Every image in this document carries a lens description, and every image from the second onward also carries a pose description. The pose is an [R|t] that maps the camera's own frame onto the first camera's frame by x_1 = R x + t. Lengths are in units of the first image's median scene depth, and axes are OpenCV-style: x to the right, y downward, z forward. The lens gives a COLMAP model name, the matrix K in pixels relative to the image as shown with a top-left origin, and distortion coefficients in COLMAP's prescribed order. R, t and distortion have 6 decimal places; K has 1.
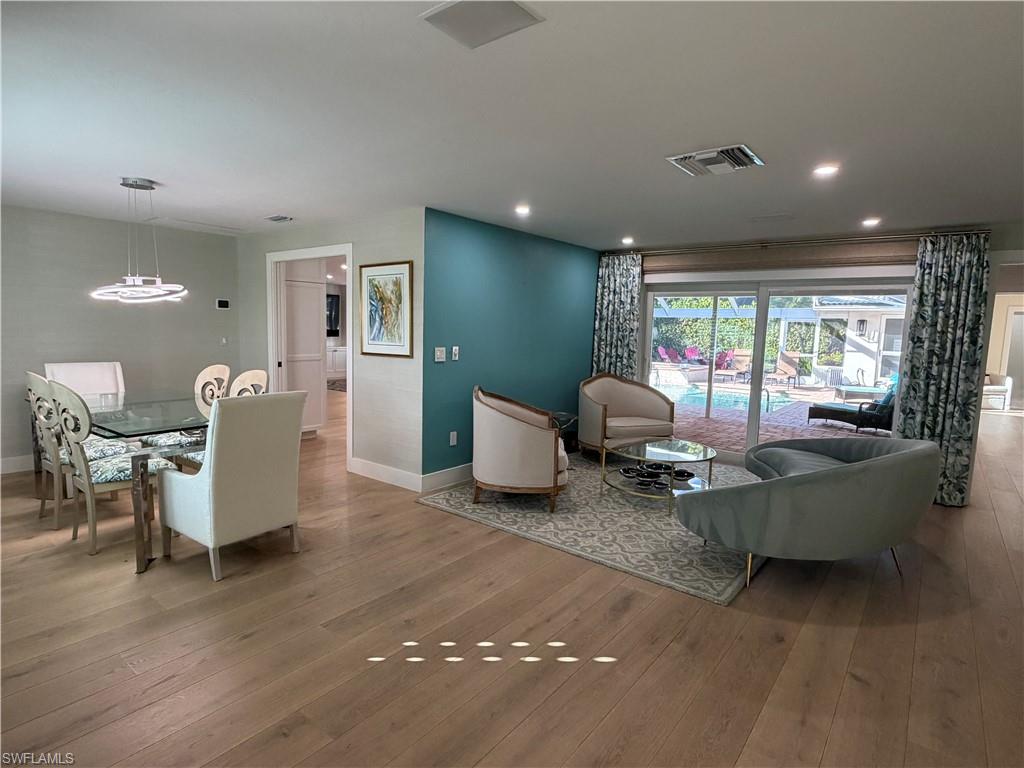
lens RADIAL K [[544.2, 0, 513.4], [0, 544.2, 385.7], [0, 0, 1]] dist [-0.000221, -0.000078]
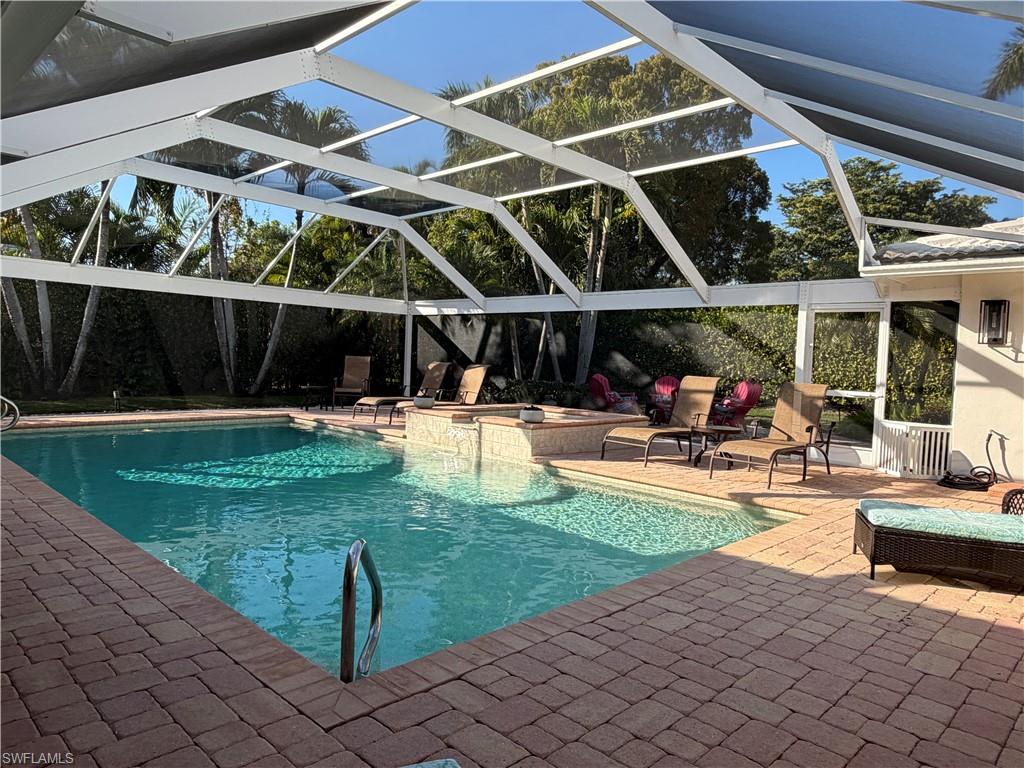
lens RADIAL K [[679.3, 0, 511.1], [0, 679.3, 384.7], [0, 0, 1]] dist [-0.002536, 0.003918]
pose [[0.995473, 0.002897, -0.094996, 0.336499], [-0.009518, 0.997549, -0.069315, -0.025485], [0.094562, 0.069906, 0.993062, 0.484351]]
